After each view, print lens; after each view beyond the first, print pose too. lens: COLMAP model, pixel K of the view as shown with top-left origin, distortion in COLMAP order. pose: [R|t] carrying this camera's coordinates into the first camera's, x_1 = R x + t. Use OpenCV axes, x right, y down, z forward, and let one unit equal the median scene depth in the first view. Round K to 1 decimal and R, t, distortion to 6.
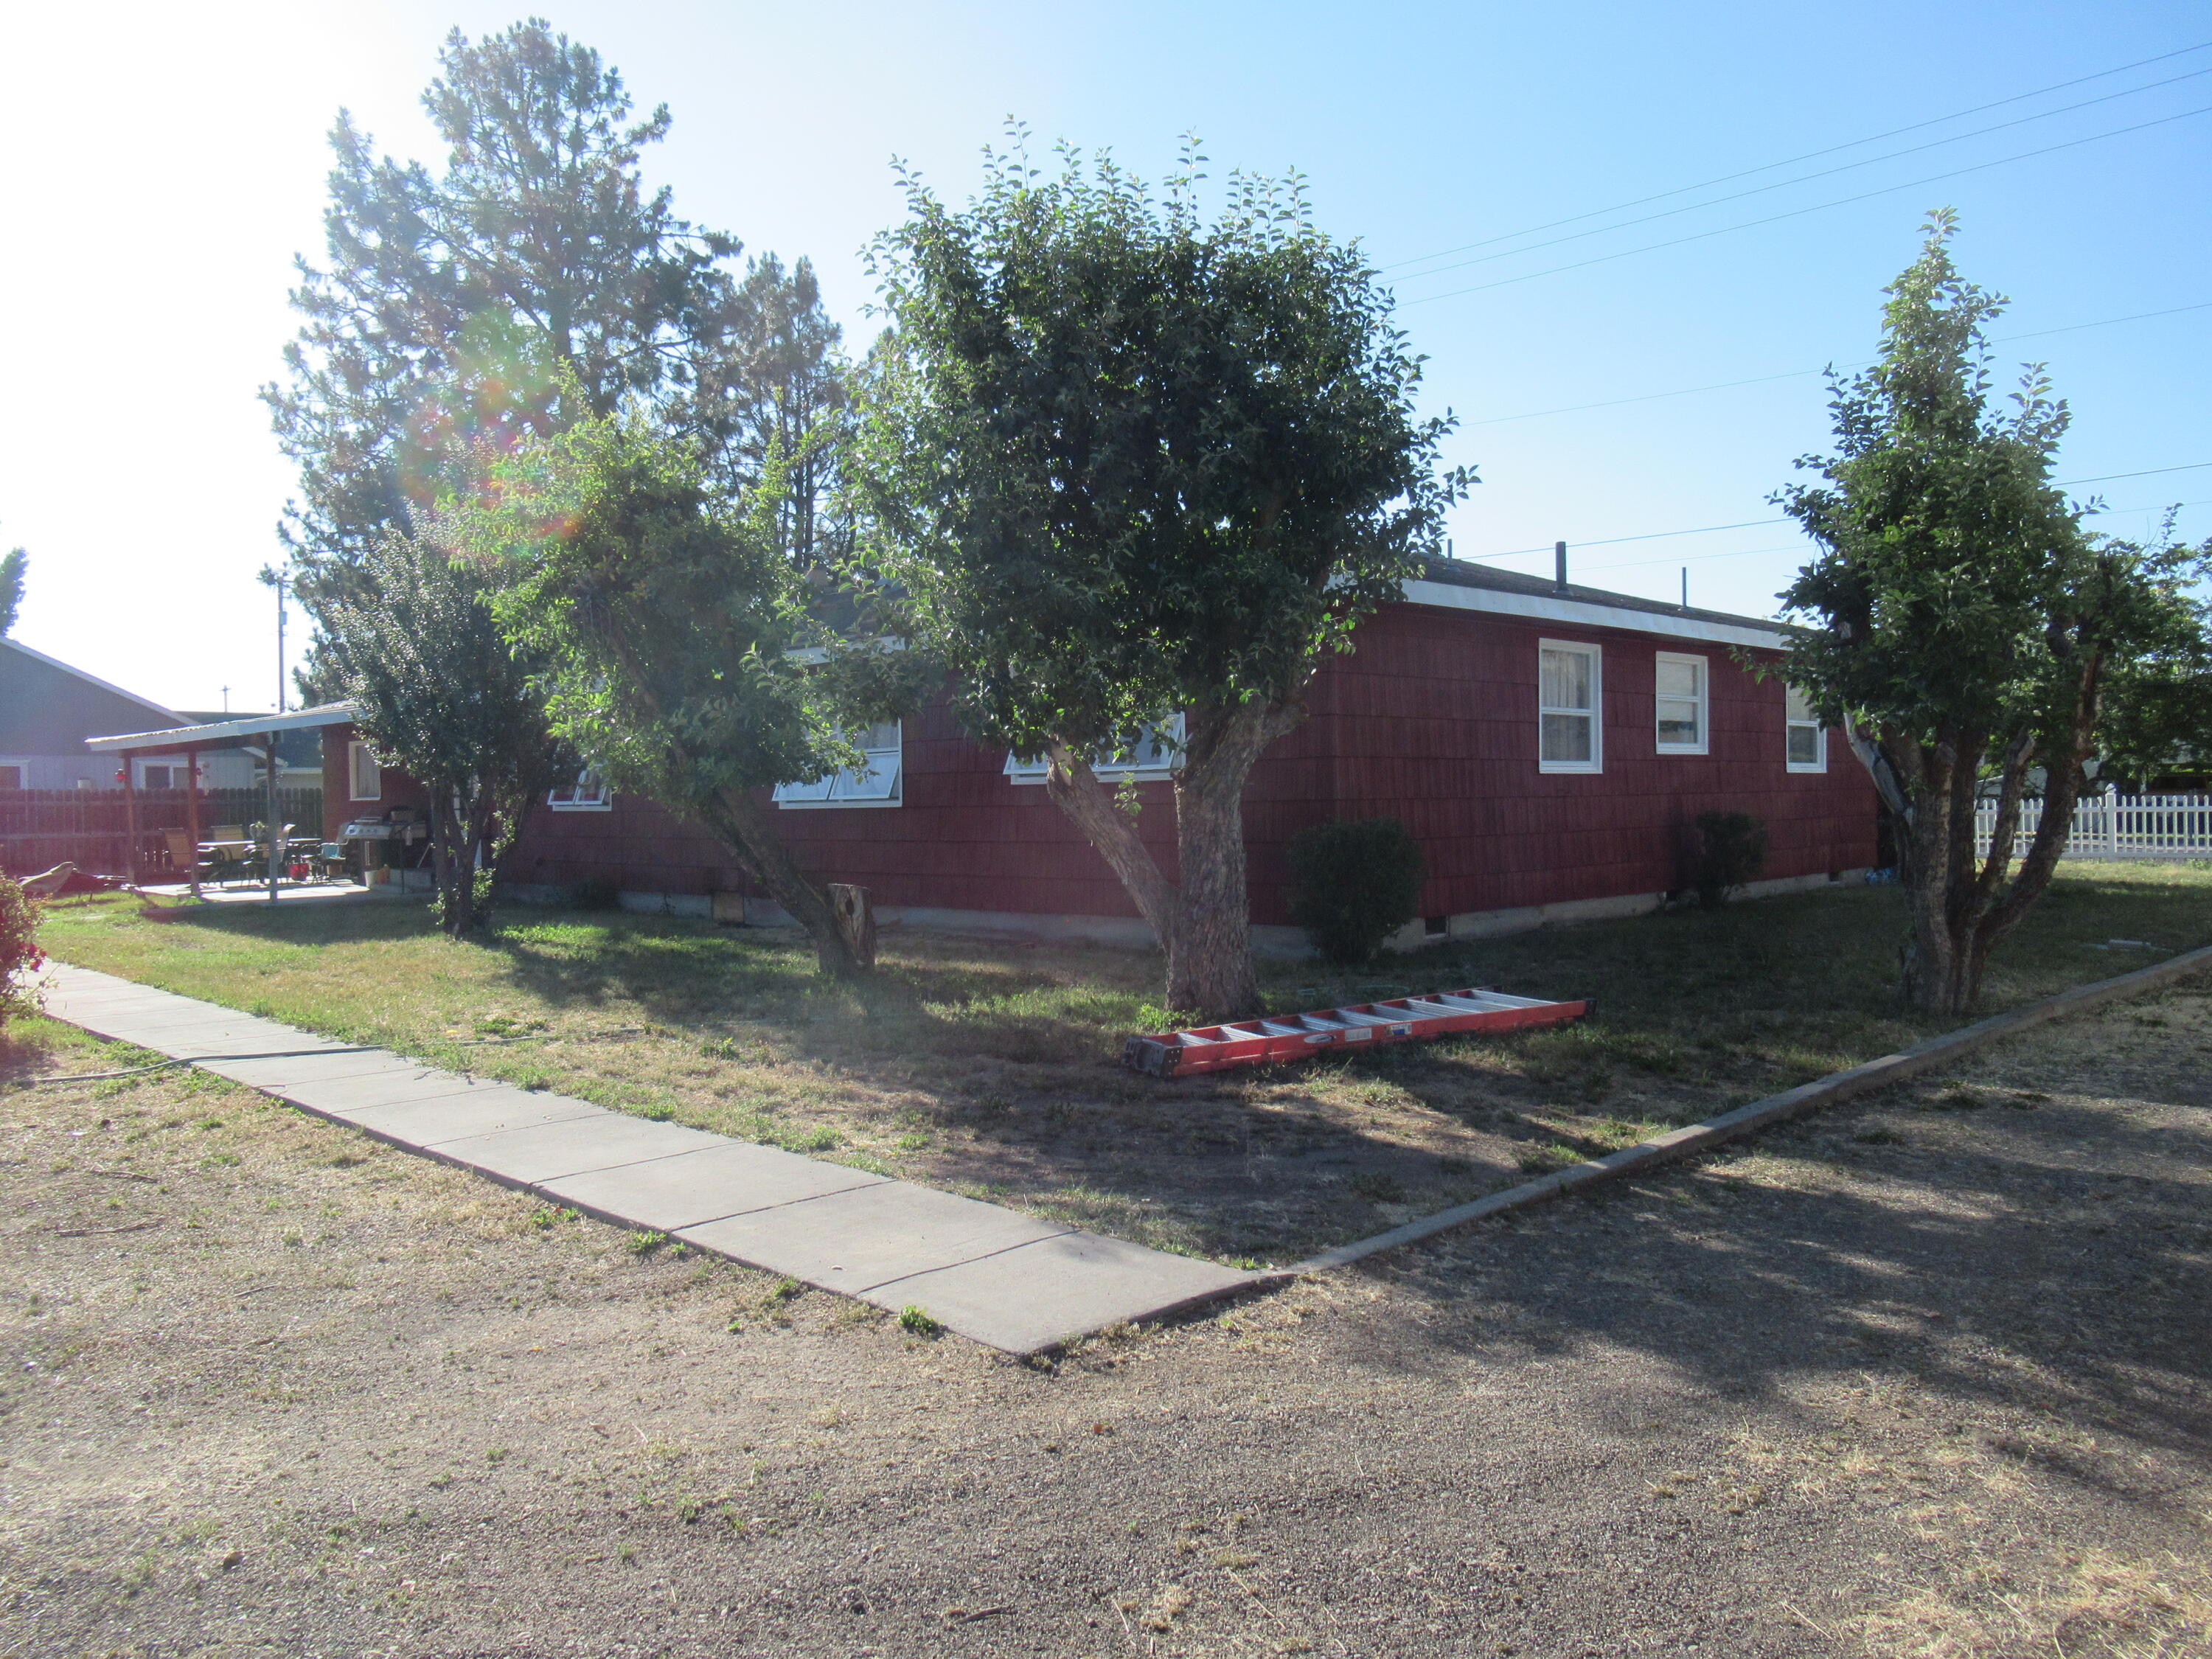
lens RADIAL K [[1658.3, 0, 1106.9], [0, 1658.3, 821.3], [0, 0, 1]] dist [-0.006190, -0.002898]
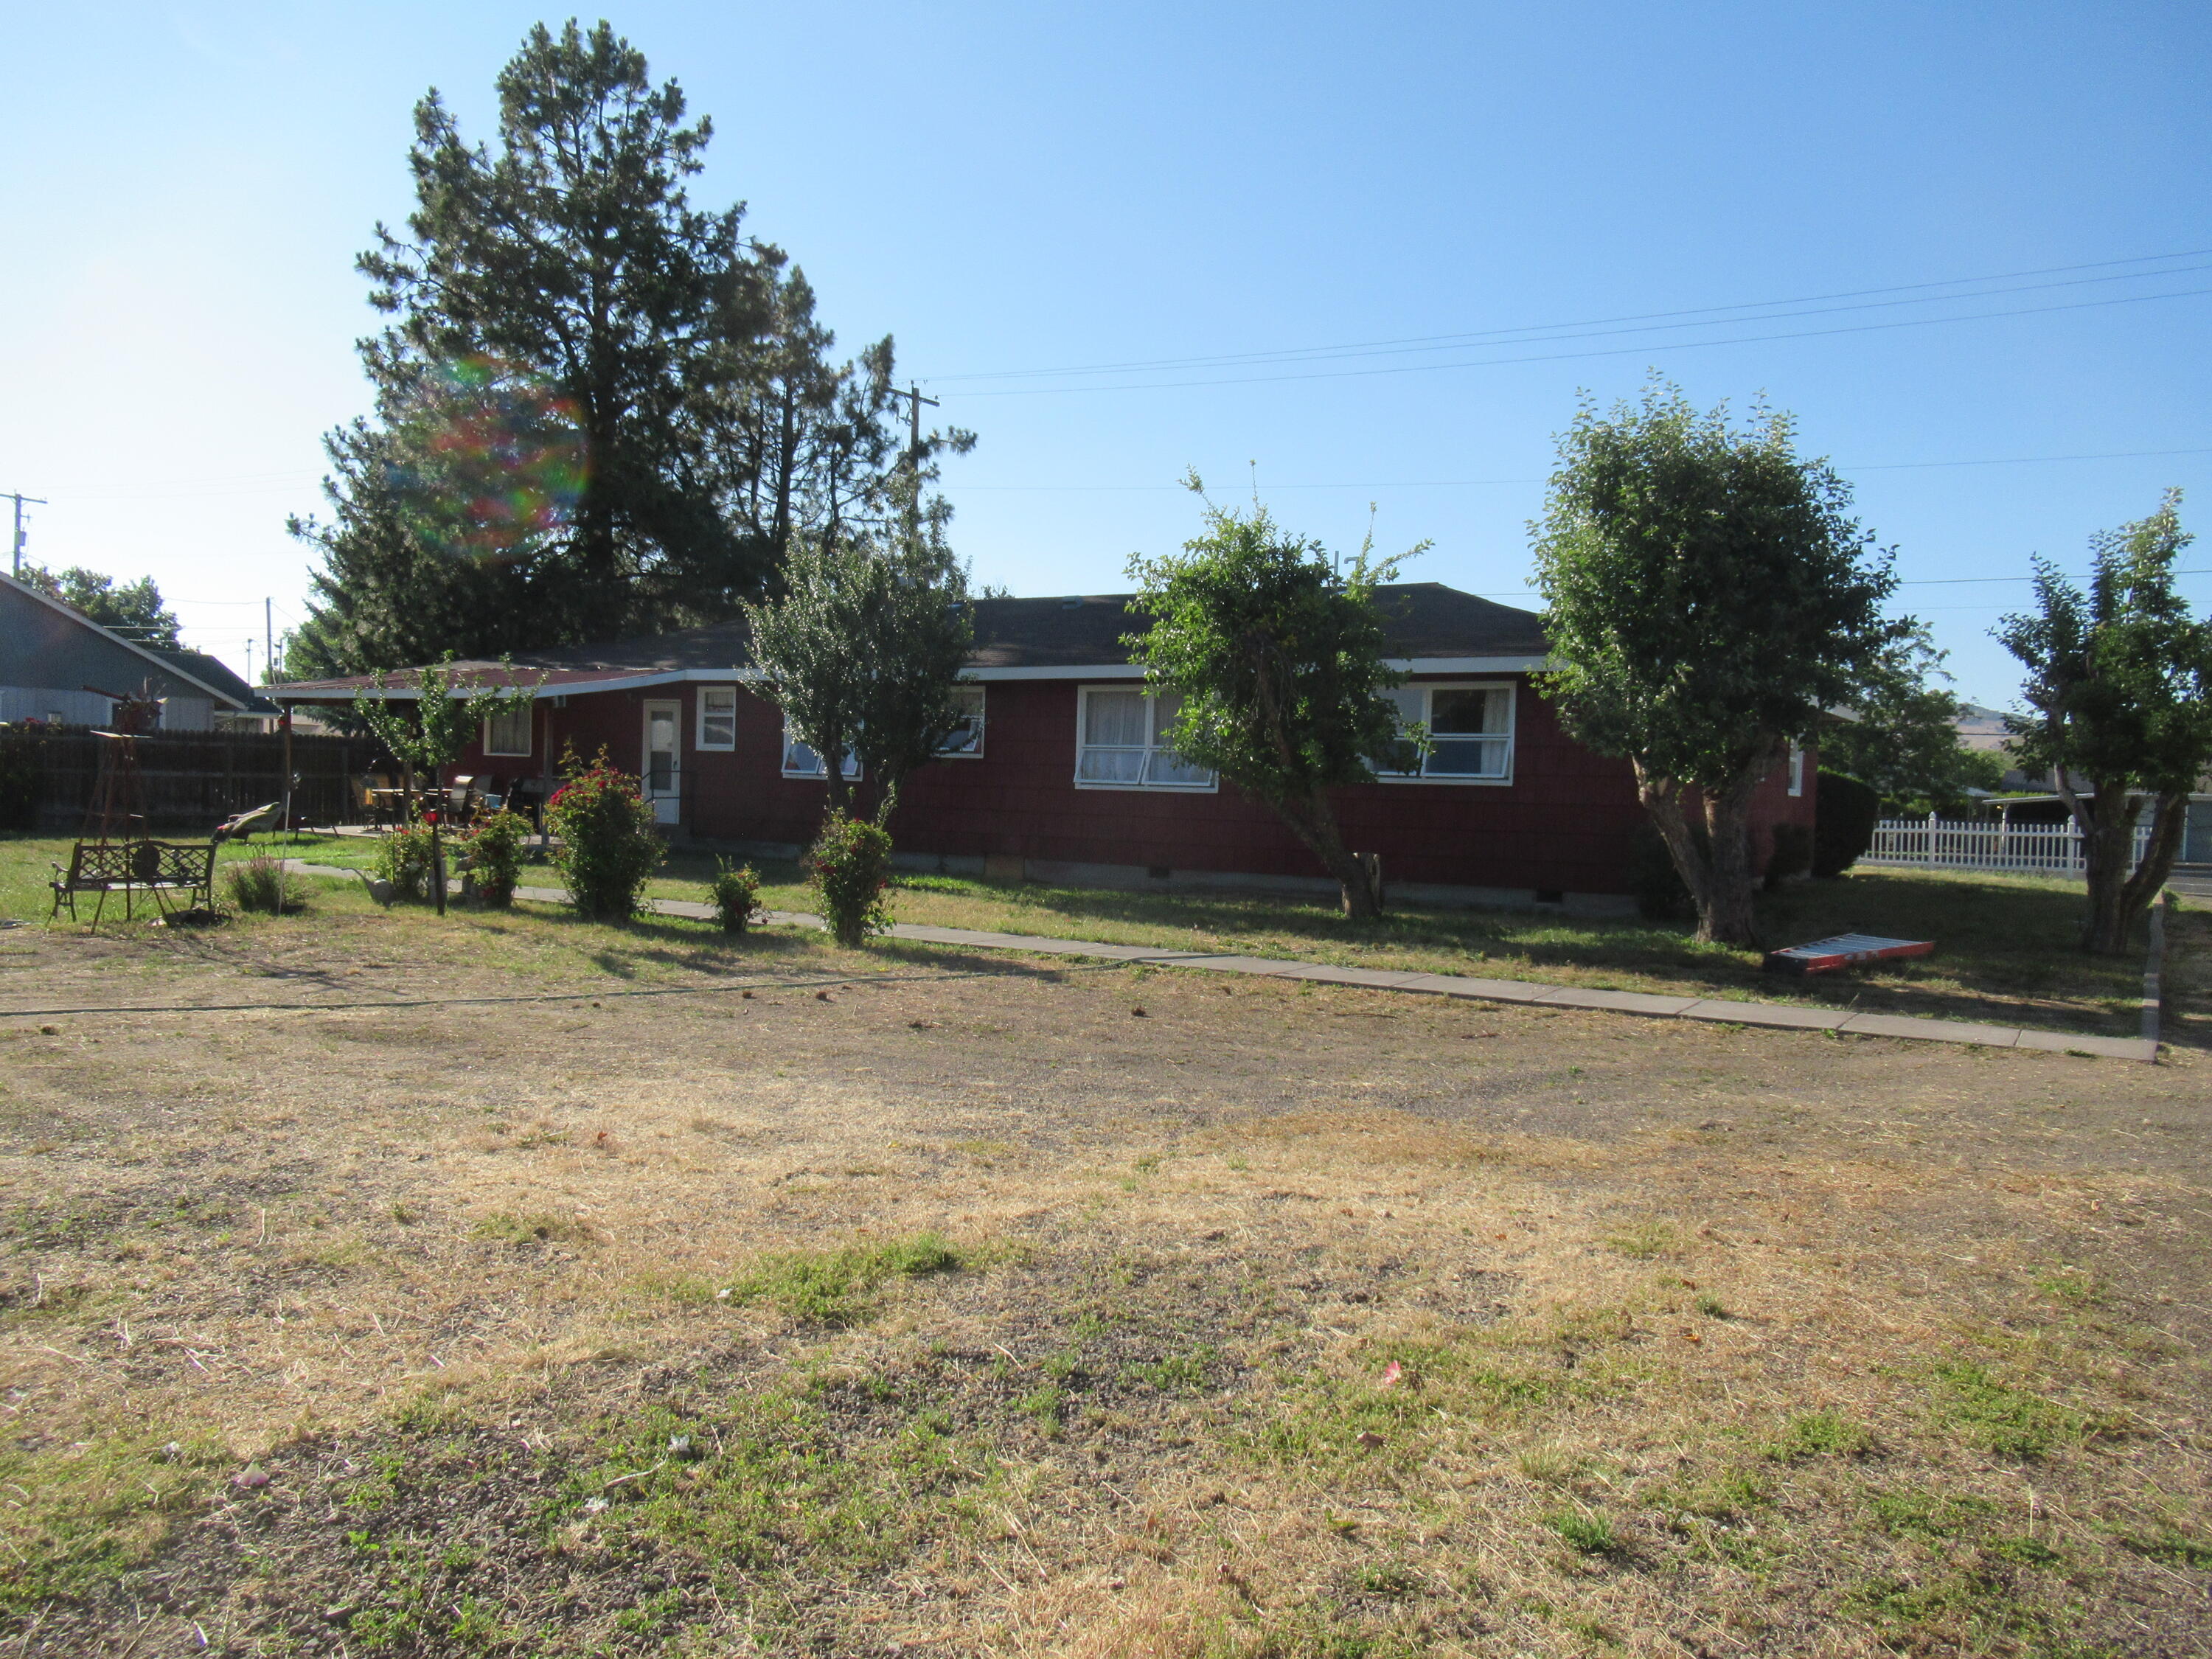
lens RADIAL K [[1645.3, 0, 1106.0], [0, 1645.3, 829.5], [0, 0, 1]] dist [-0.001223, 0.000788]
pose [[0.974002, 0.040436, 0.222901, -0.256973], [-0.044768, 0.998893, 0.014411, 0.002157], [-0.222072, -0.024016, 0.974735, -0.115861]]
